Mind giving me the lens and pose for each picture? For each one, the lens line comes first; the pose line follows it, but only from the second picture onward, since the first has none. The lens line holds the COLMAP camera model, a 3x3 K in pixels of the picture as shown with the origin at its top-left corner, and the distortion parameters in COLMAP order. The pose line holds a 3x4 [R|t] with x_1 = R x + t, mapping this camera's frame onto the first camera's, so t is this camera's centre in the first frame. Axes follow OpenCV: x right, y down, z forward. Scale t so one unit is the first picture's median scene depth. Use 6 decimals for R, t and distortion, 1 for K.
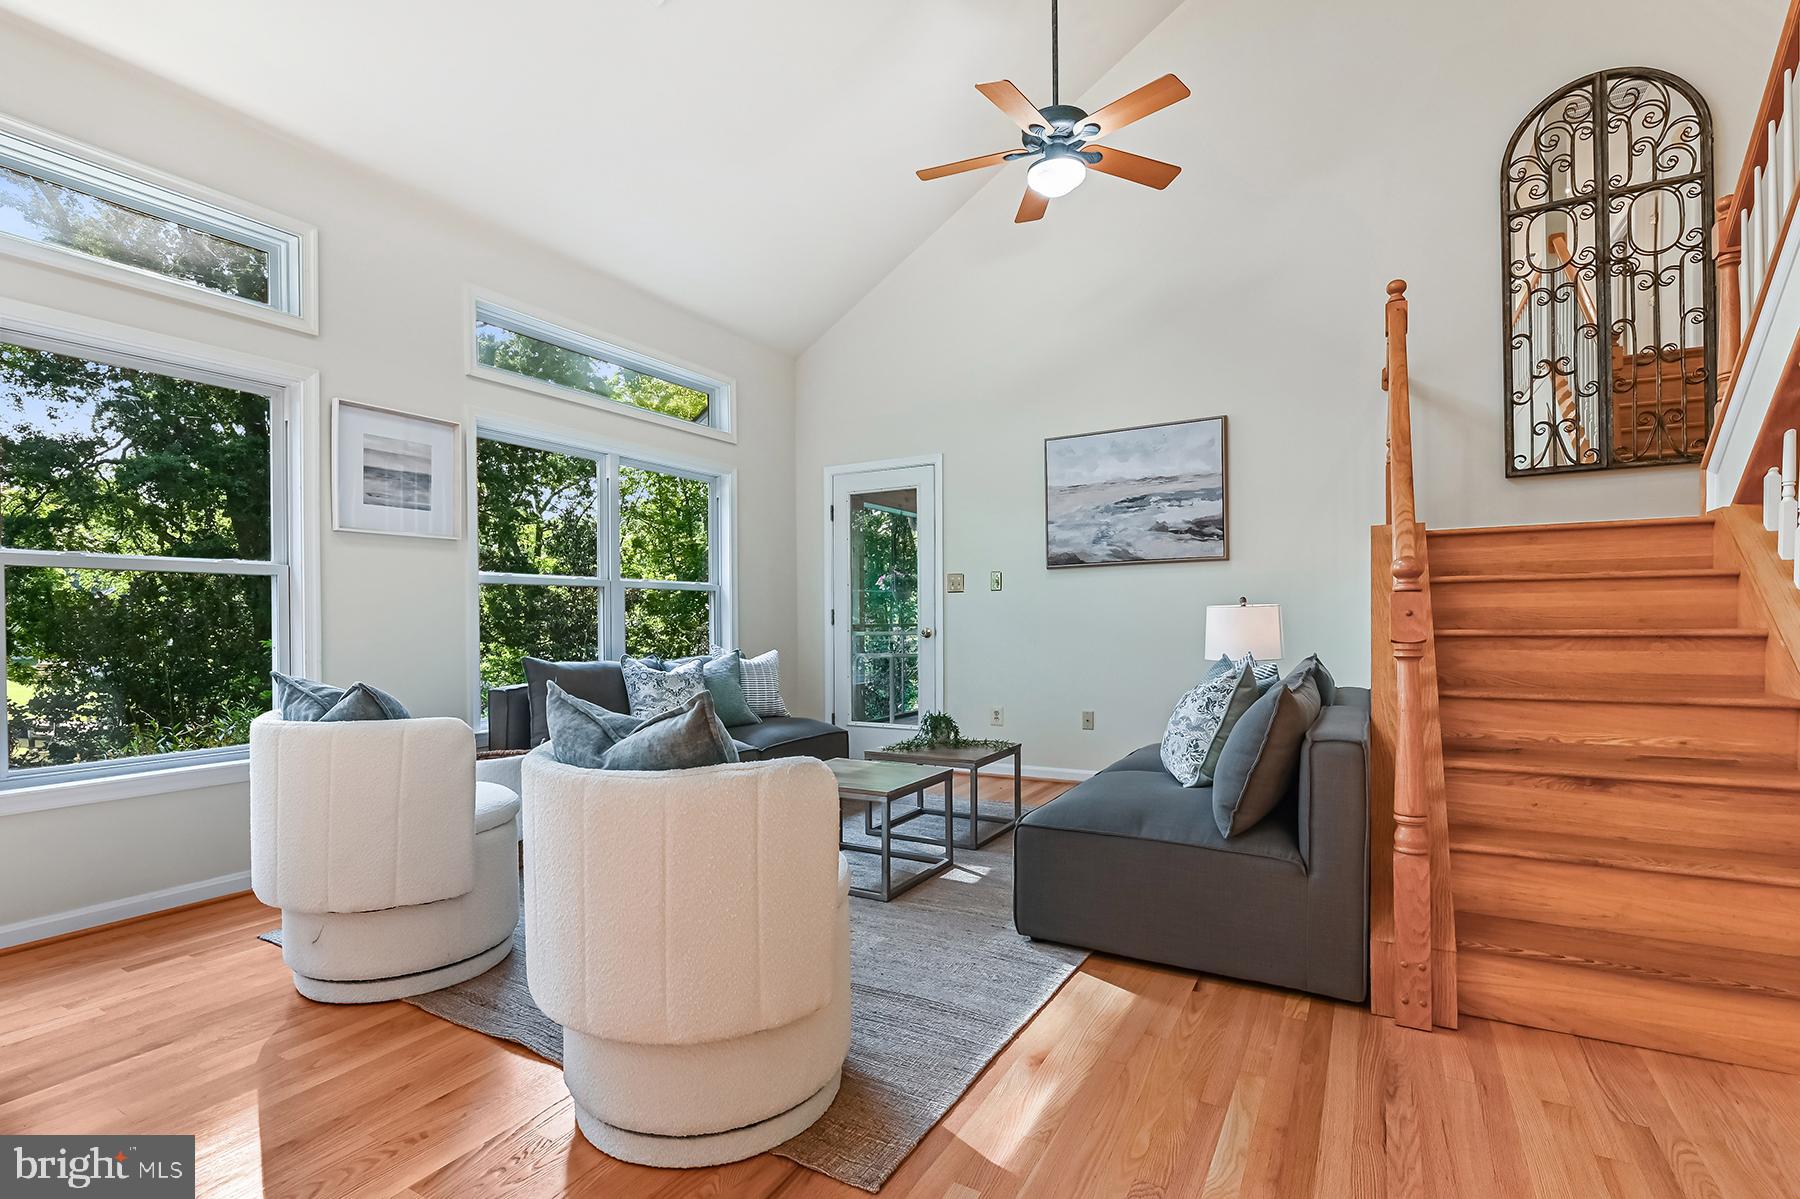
lens RADIAL K [[841.9, 0, 893.5], [0, 841.9, 624.8], [0, 0, 1]] dist [0.000411, 0.000314]
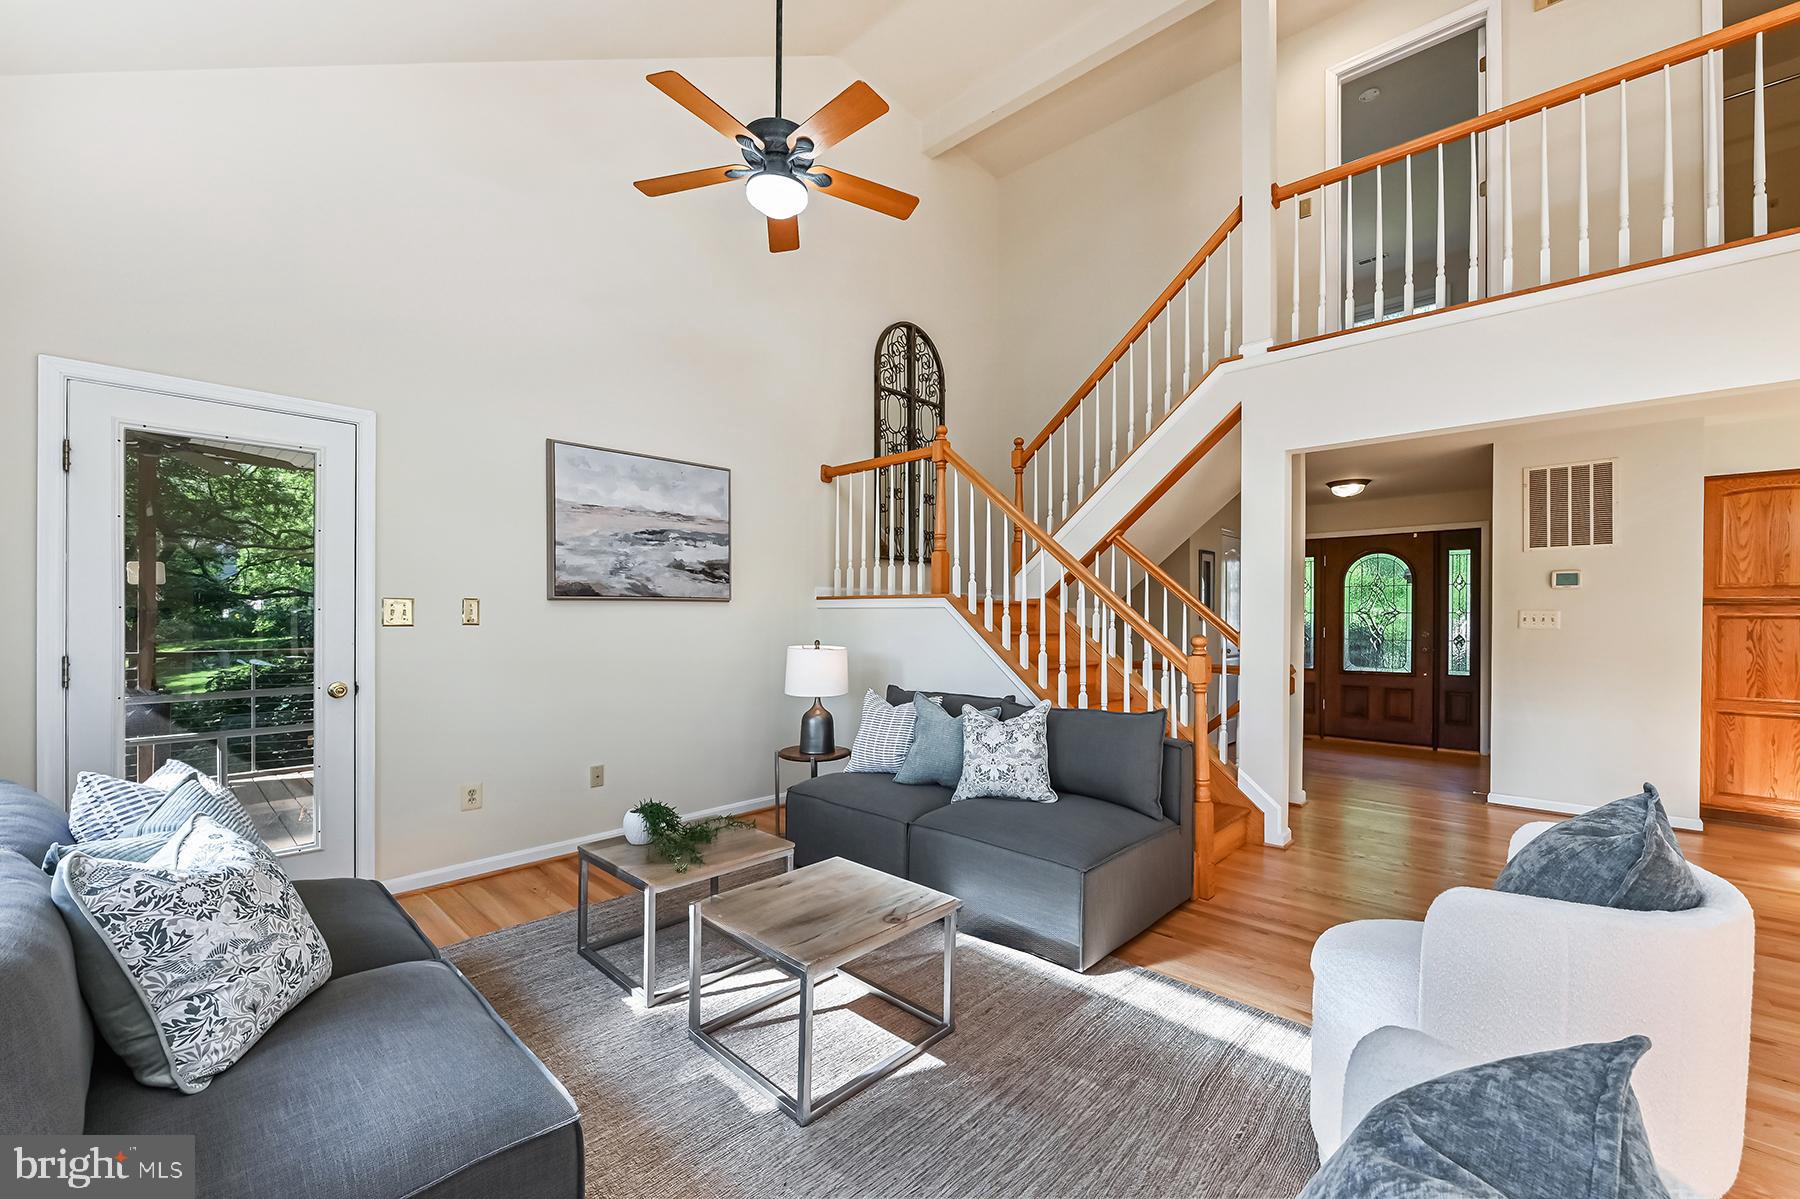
lens RADIAL K [[728.3, 0, 898.1], [0, 728.3, 609.3], [0, 0, 1]] dist [-0.006485, -0.000160]
pose [[0.232355, 0.020725, 0.972410, -0.566465], [-0.001129, 0.999778, -0.021039, -0.057603], [-0.972630, 0.003791, 0.232327, 0.689803]]
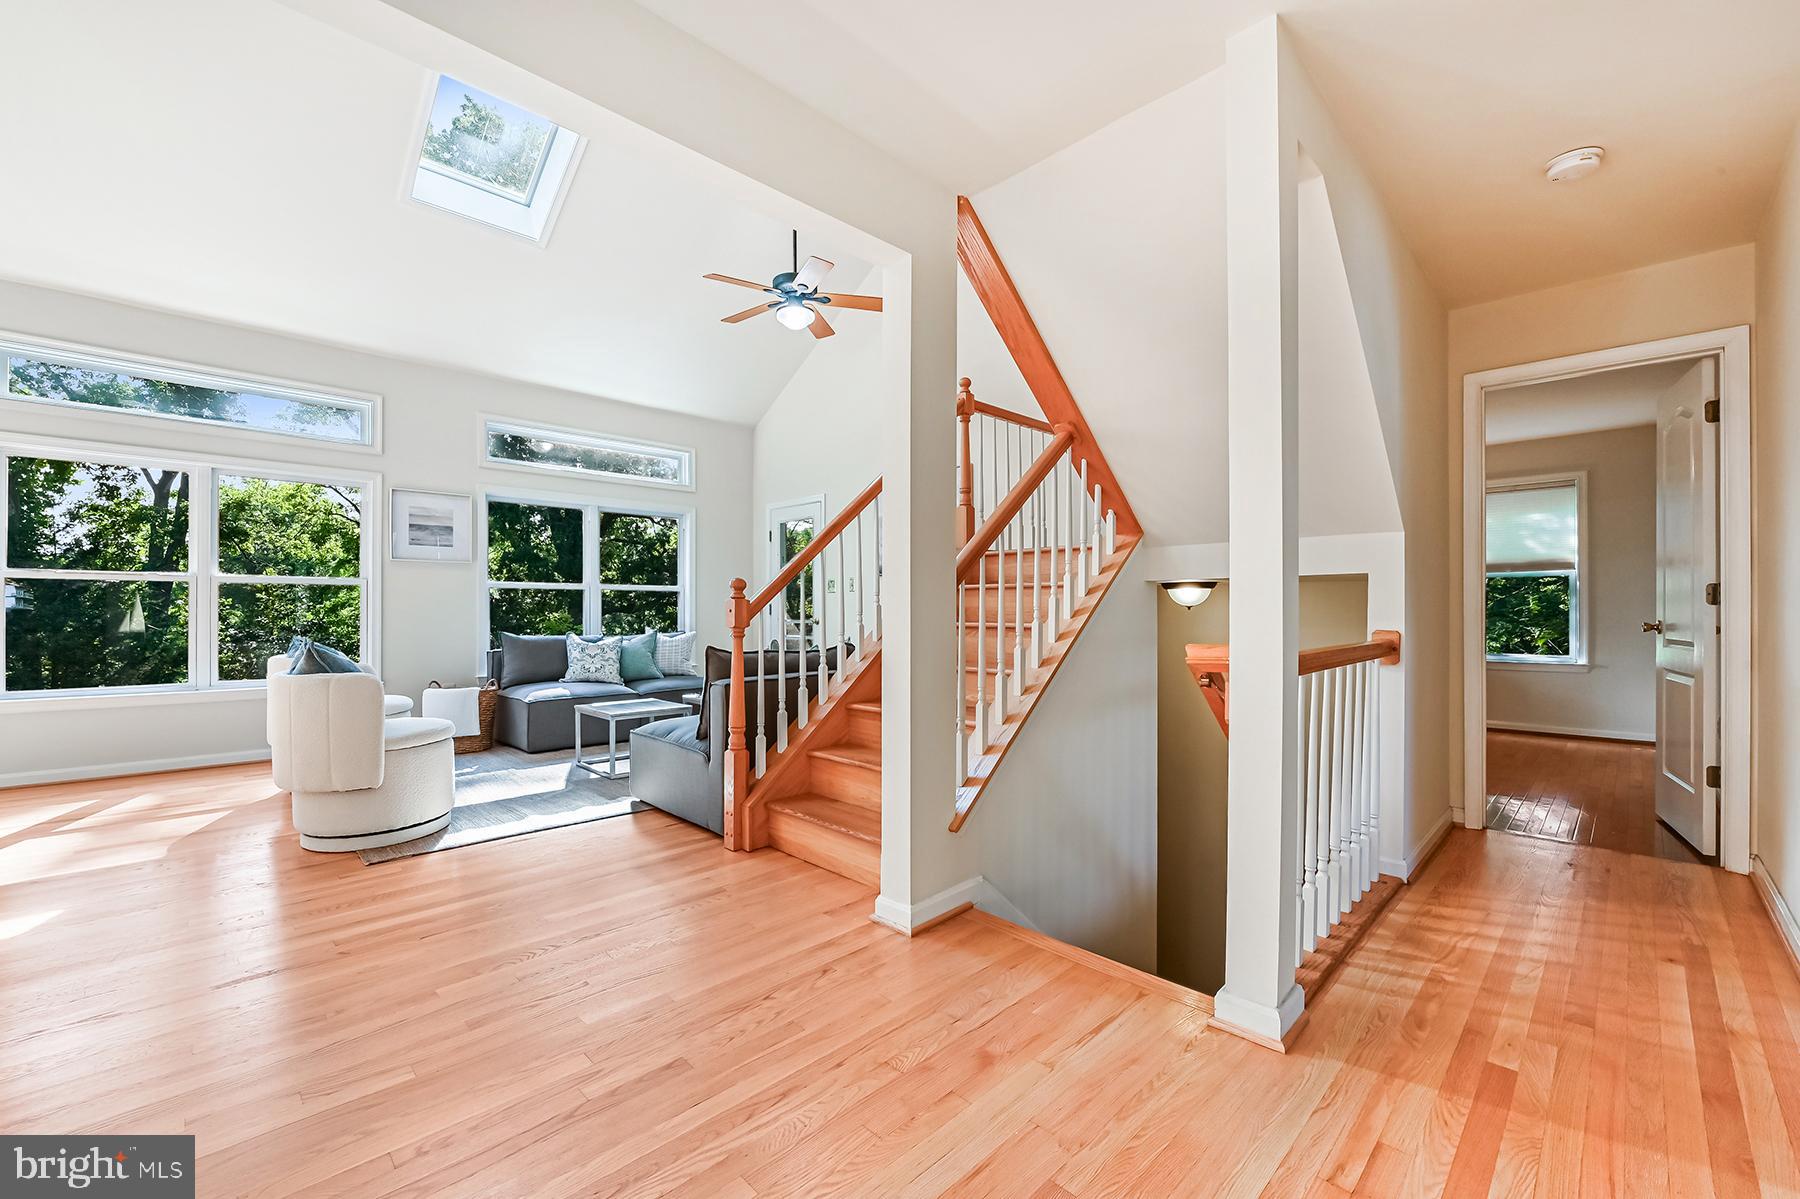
lens RADIAL K [[728.3, 0, 894.5], [0, 728.3, 608.2], [0, 0, 1]] dist [-0.006485, -0.000160]
pose [[0.963211, 0.007757, -0.268634, 0.717231], [-0.010834, 0.999892, -0.009973, -0.003509], [0.268528, 0.012517, 0.963191, -0.192183]]
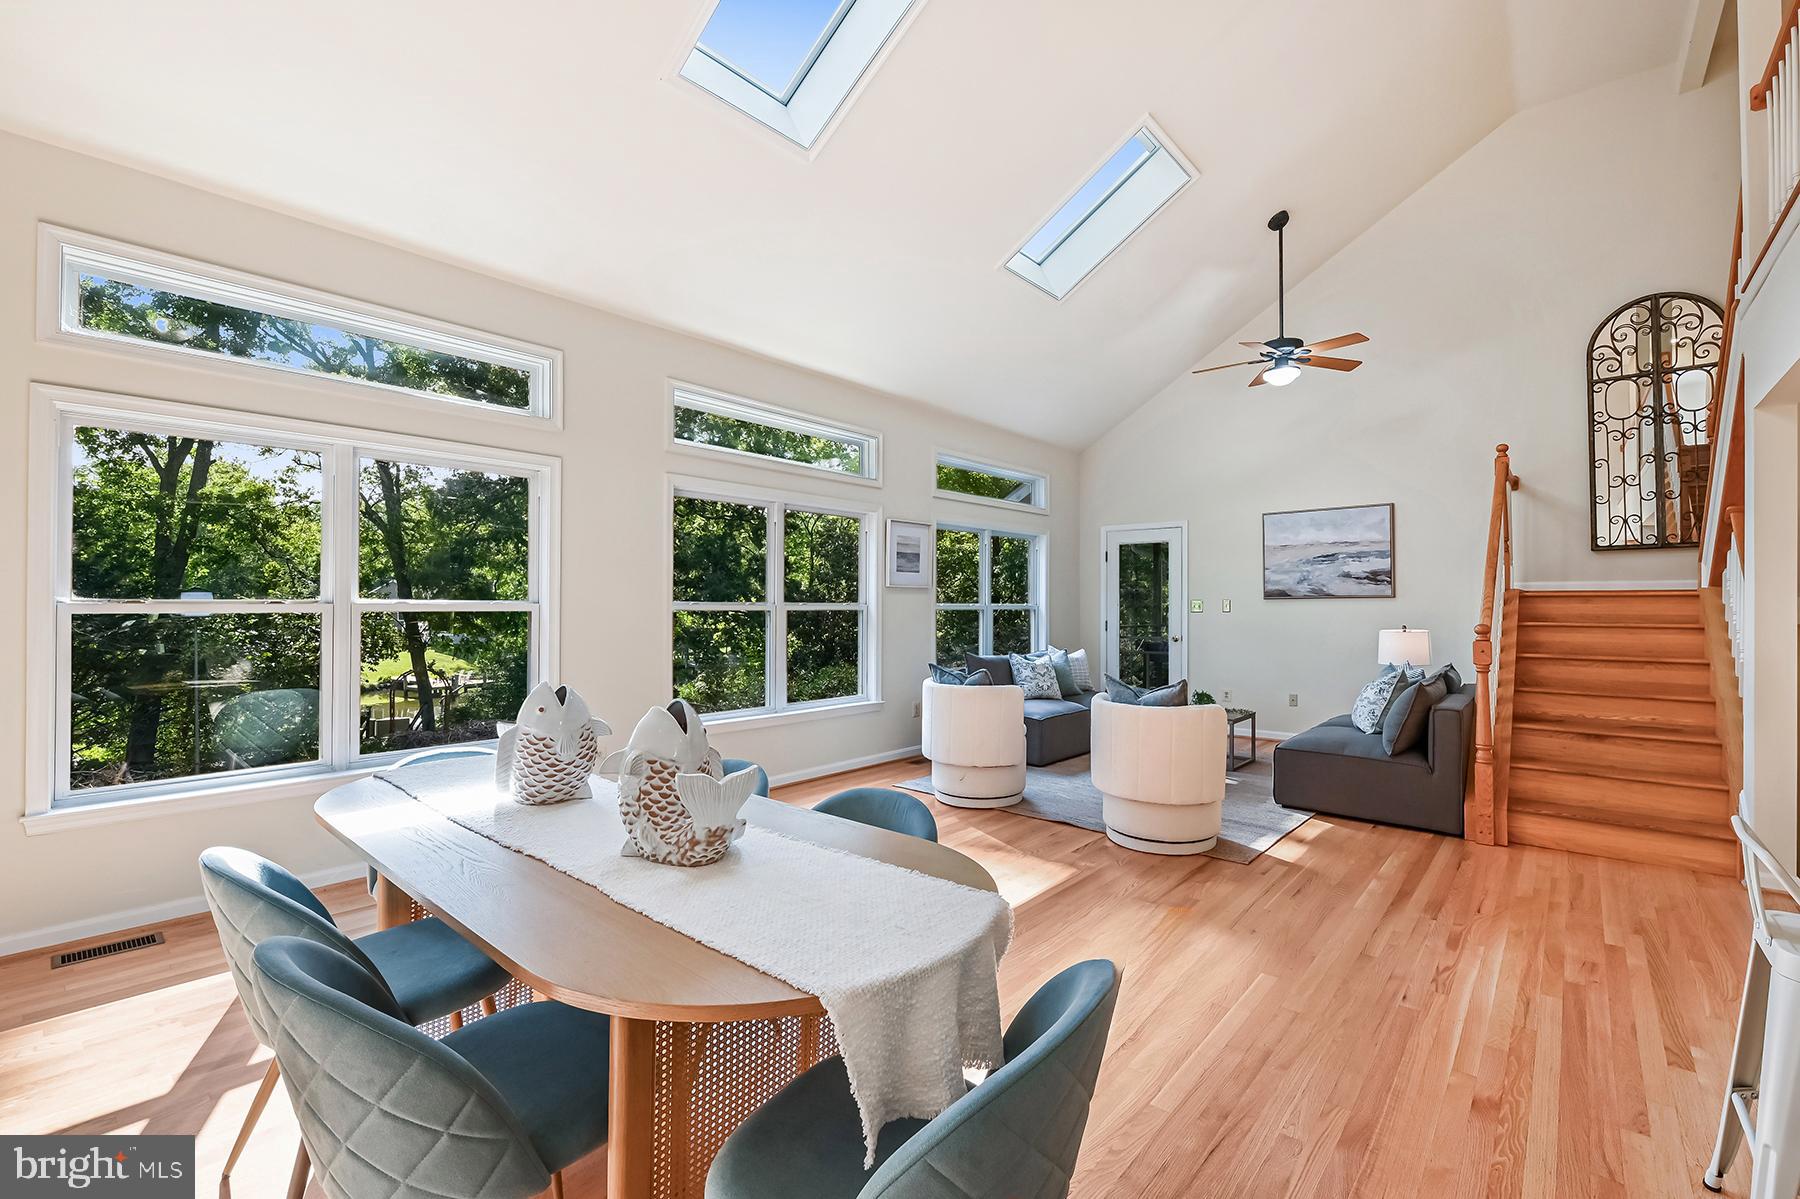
lens RADIAL K [[770.5, 0, 910.7], [0, 770.5, 594.5], [0, 0, 1]] dist [-0.001306, -0.000382]
pose [[0.981982, 0.008637, -0.188778, -0.243491], [-0.012291, 0.999759, -0.018194, -0.056217], [0.188575, 0.020186, 0.981851, -0.651113]]
